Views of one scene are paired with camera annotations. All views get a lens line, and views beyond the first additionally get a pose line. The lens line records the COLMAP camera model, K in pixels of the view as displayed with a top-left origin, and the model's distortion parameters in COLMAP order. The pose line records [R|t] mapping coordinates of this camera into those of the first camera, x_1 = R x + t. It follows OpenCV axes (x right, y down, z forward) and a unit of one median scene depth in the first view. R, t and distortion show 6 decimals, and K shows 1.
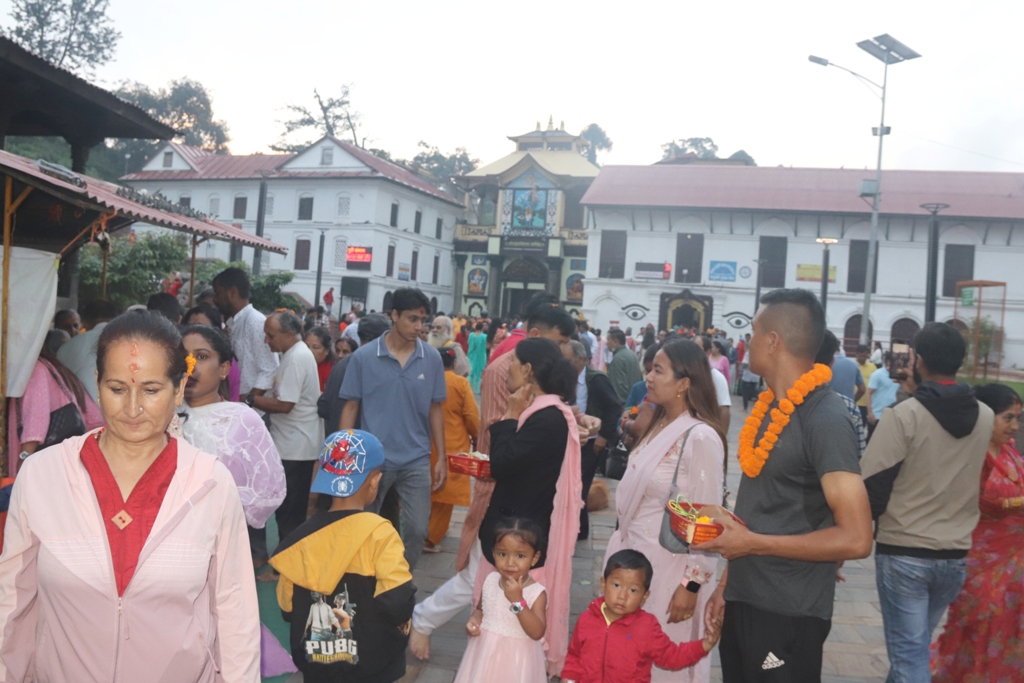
lens RADIAL K [[956.9, 0, 512.0], [0, 956.9, 341.5], [0, 0, 1]] dist [-0.074224, 0.002841]
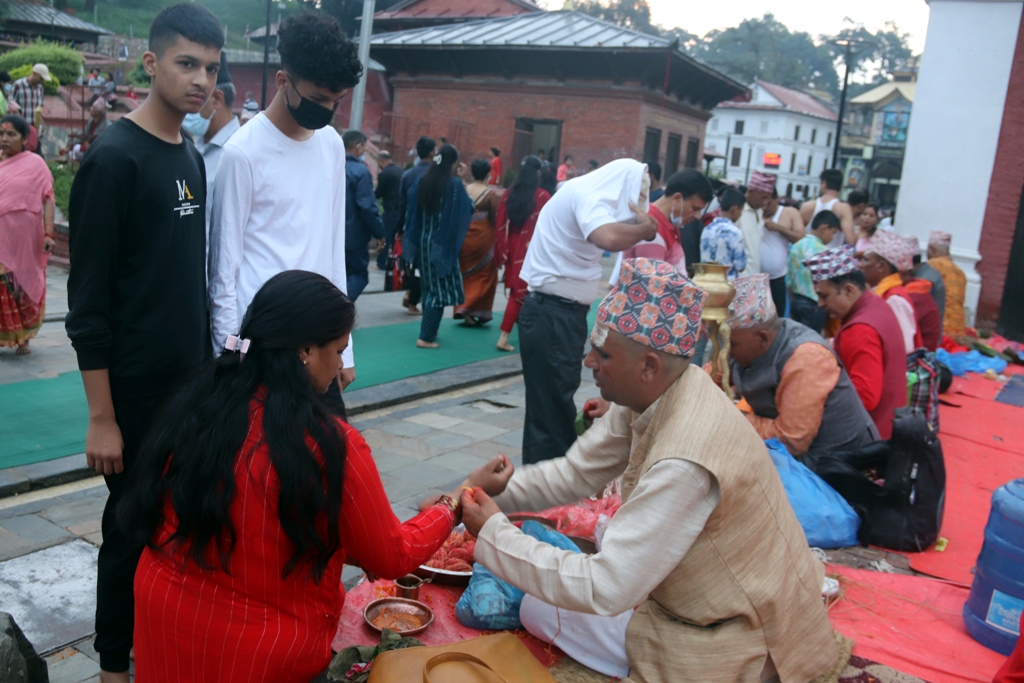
lens RADIAL K [[956.9, 0, 512.0], [0, 956.9, 341.5], [0, 0, 1]] dist [-0.074224, 0.002841]
pose [[0.912986, 0.090787, -0.397761, 0.083482], [-0.041252, 0.990473, 0.131385, 0.016766], [0.405899, -0.103545, 0.908033, -0.534149]]
